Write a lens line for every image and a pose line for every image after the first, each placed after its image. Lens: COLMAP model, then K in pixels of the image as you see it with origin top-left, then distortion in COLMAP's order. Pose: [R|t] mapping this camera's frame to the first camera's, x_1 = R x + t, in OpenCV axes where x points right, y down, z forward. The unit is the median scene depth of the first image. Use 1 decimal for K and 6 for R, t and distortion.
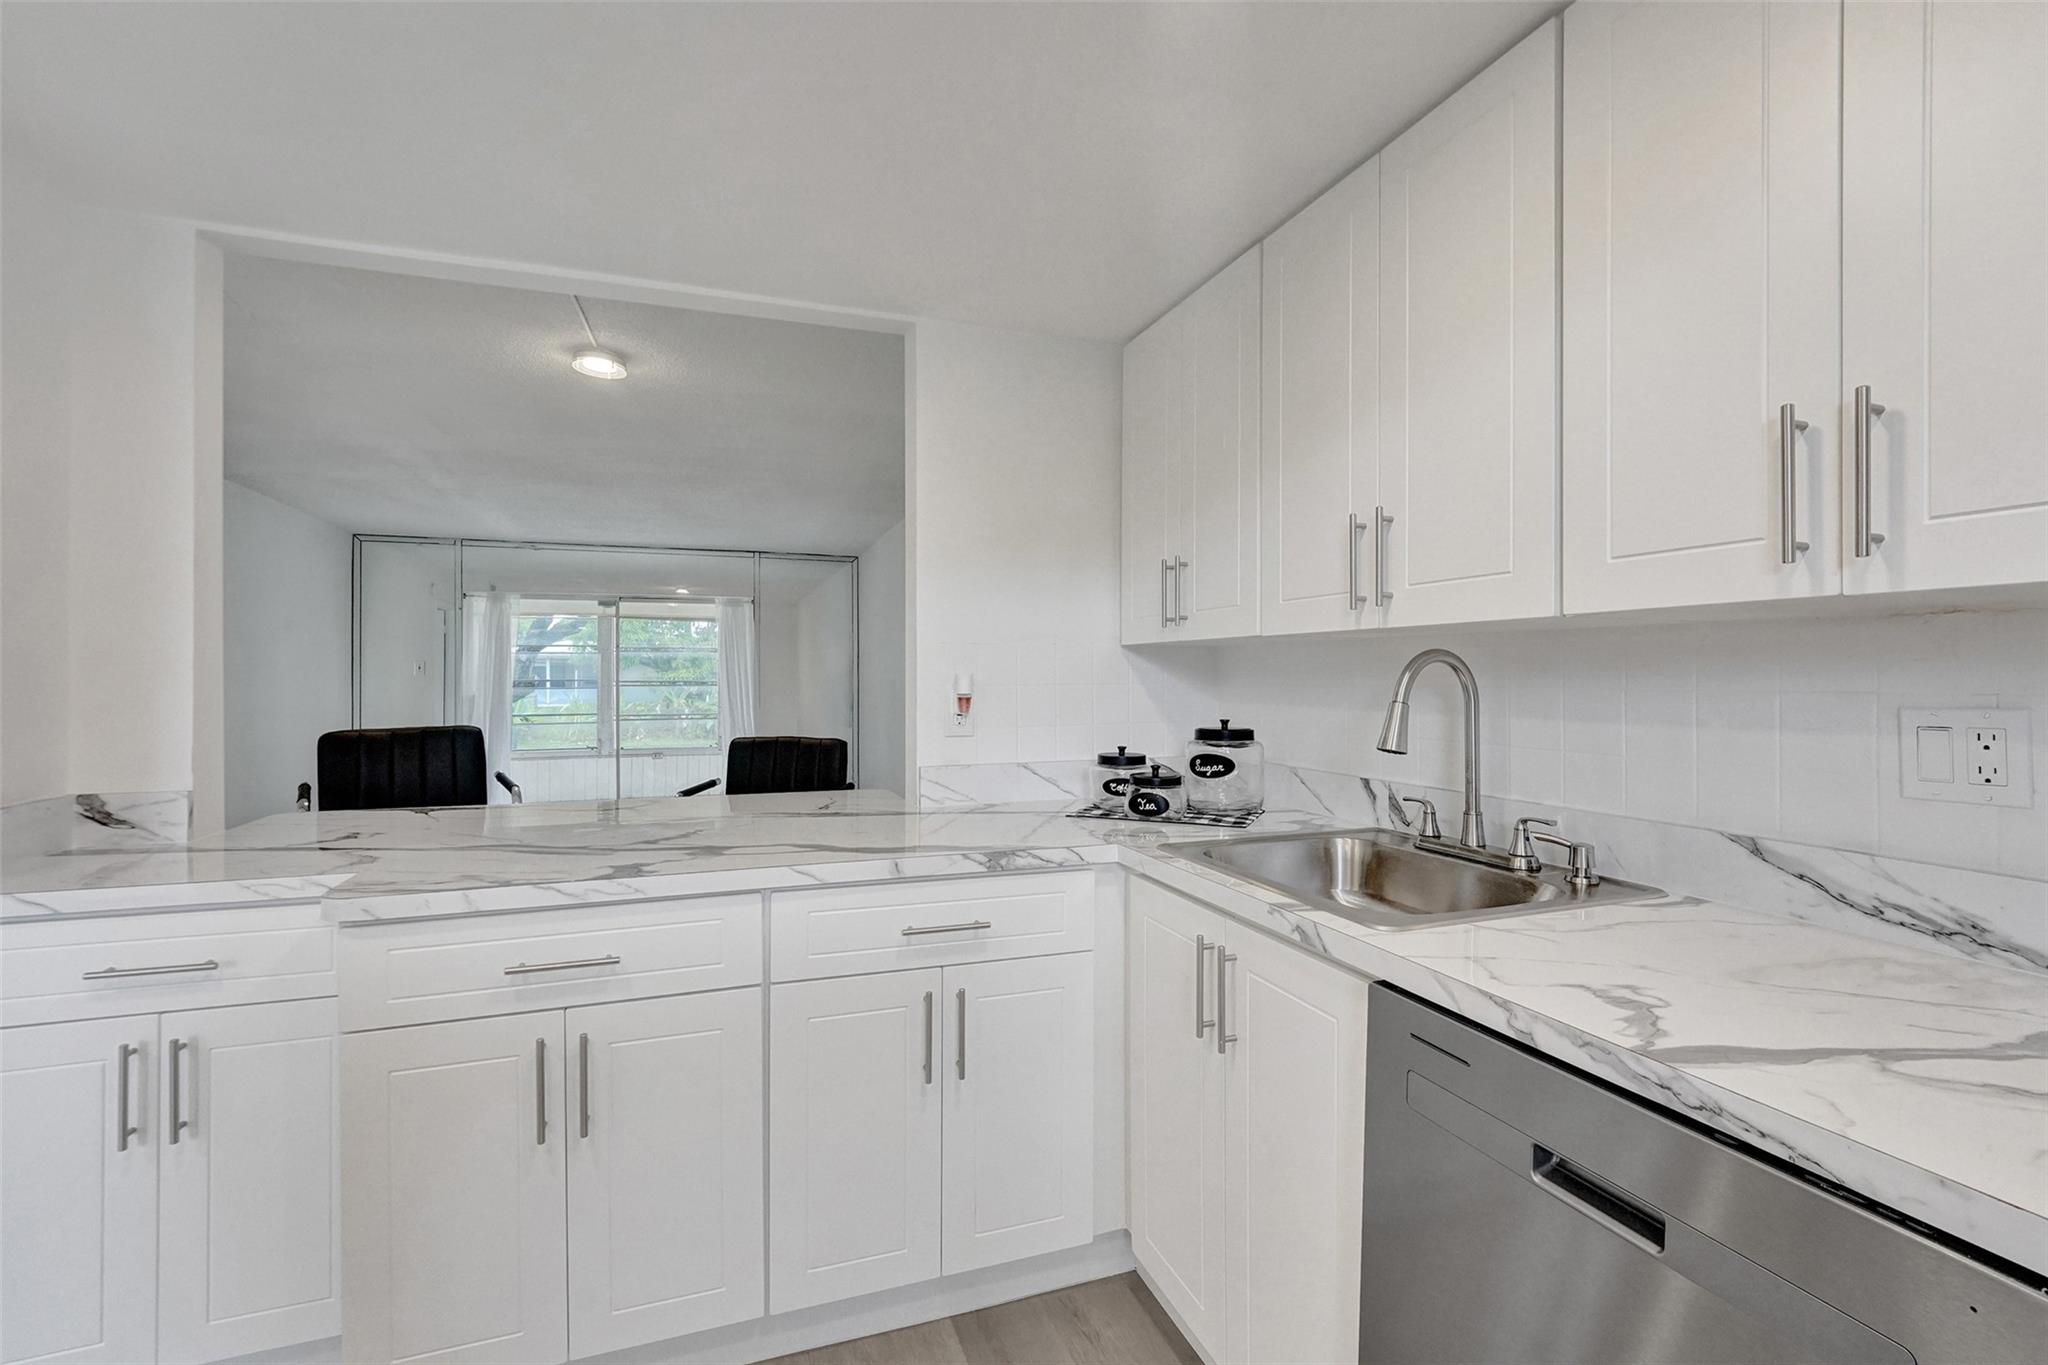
lens RADIAL K [[892.3, 0, 1024.0], [0, 892.3, 682.5], [0, 0, 1]] dist [-0.001804, 0.000100]
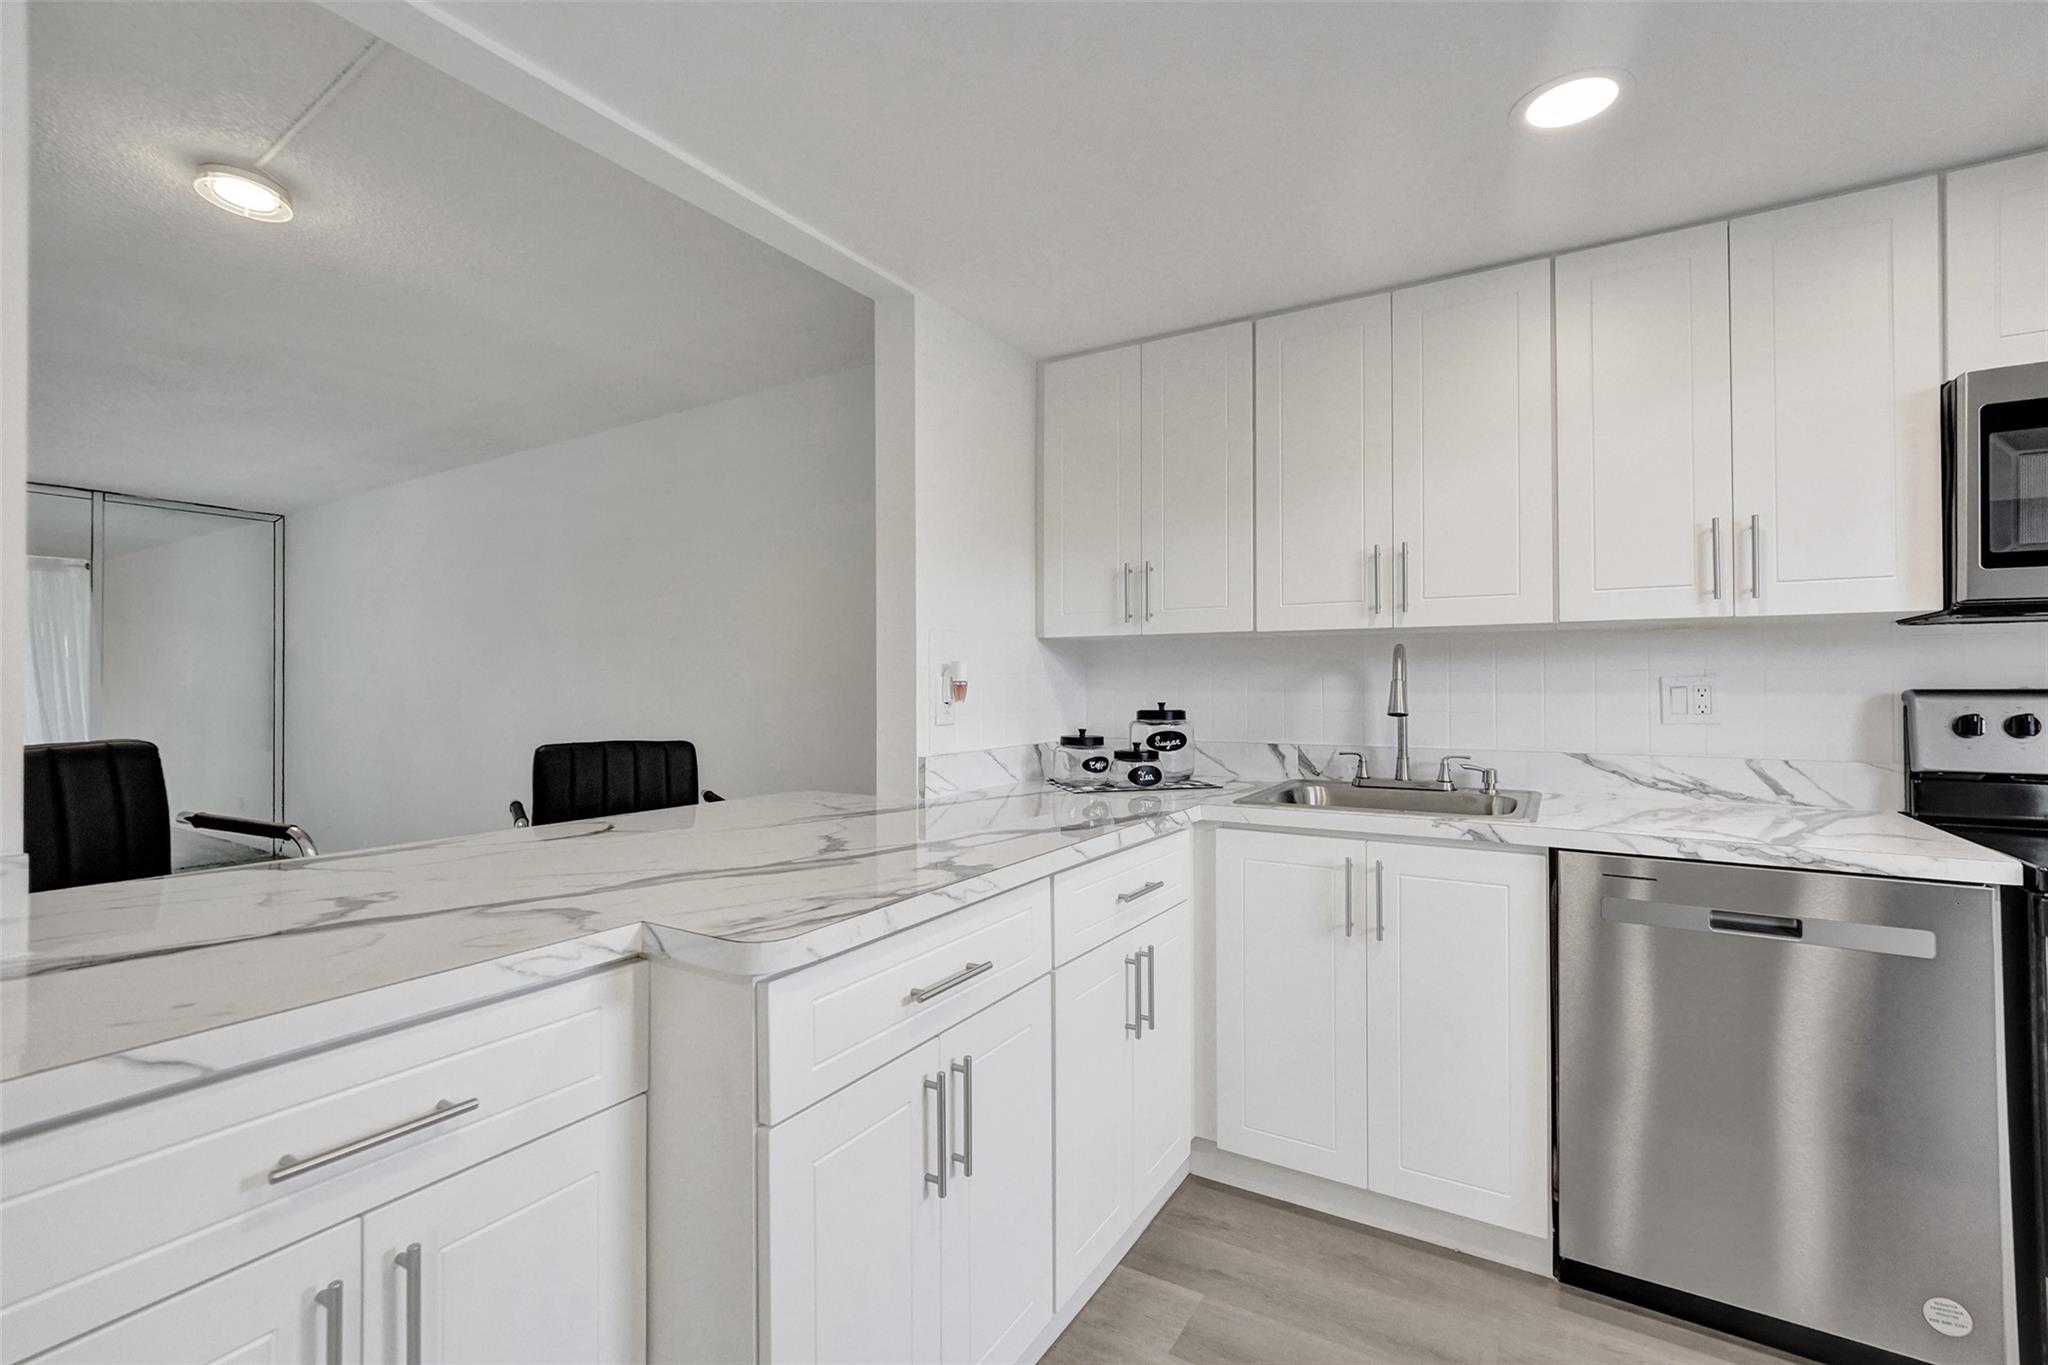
lens RADIAL K [[897.2, 0, 1037.2], [0, 897.2, 680.2], [0, 0, 1]] dist [-0.002897, -0.000337]
pose [[0.774206, 0.001841, 0.632931, -0.712267], [0.006713, 0.999916, -0.011120, 0.026092], [-0.632898, 0.012858, 0.774128, 0.196392]]
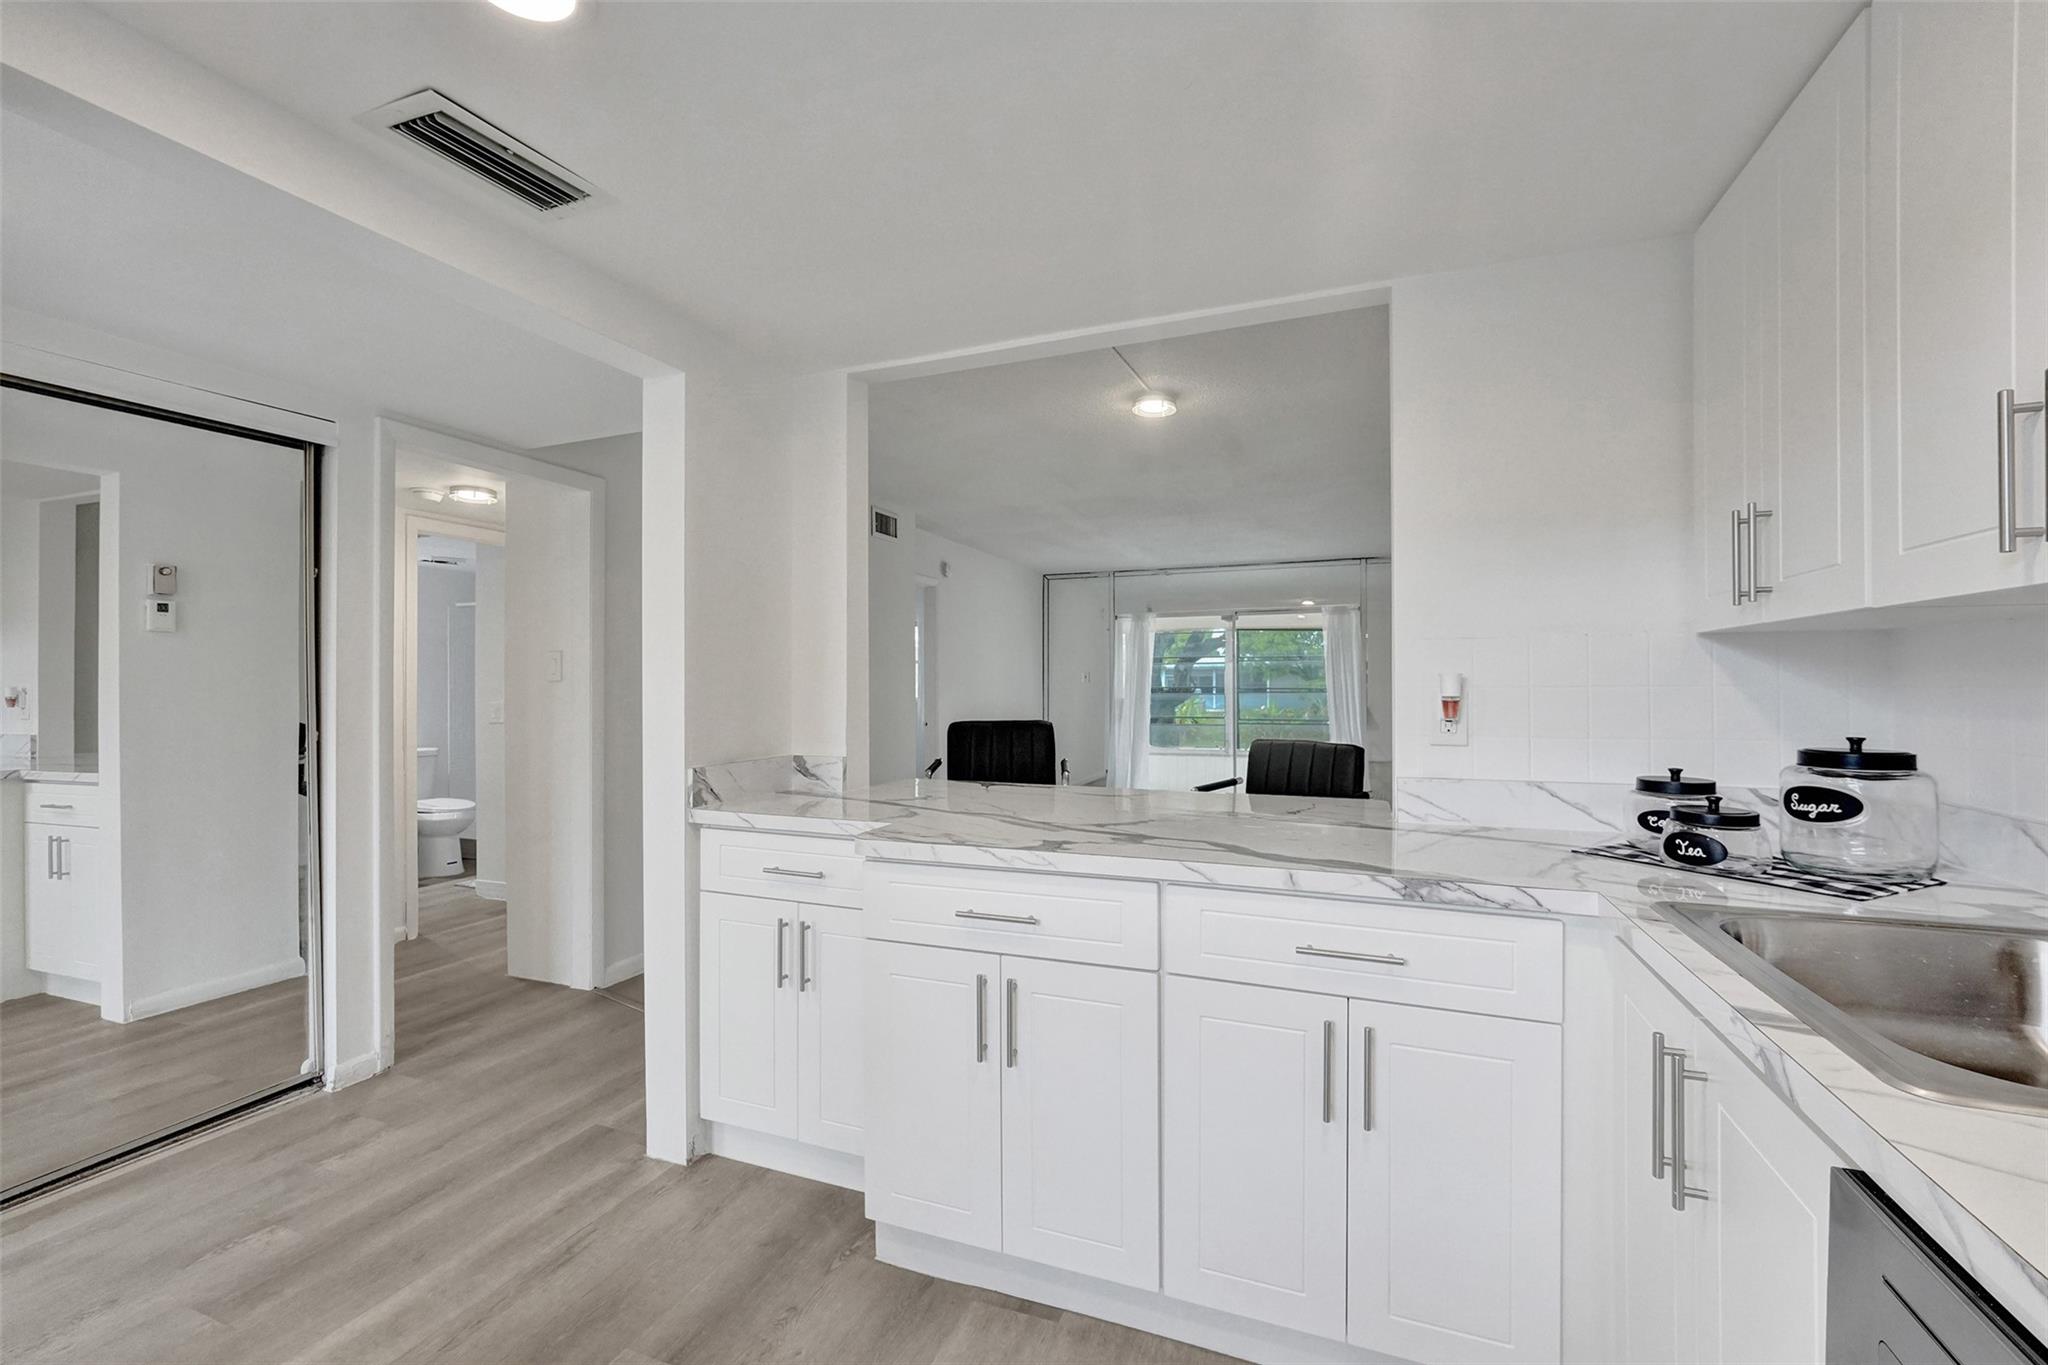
lens RADIAL K [[865.0, 0, 1024.0], [0, 865.0, 682.5], [0, 0, 1]] dist [-0.001109, -0.000369]
pose [[0.753205, -0.002831, -0.657780, 0.195971], [-0.003985, 0.999953, -0.008867, 0.009249], [0.657774, 0.009300, 0.753158, 0.107619]]
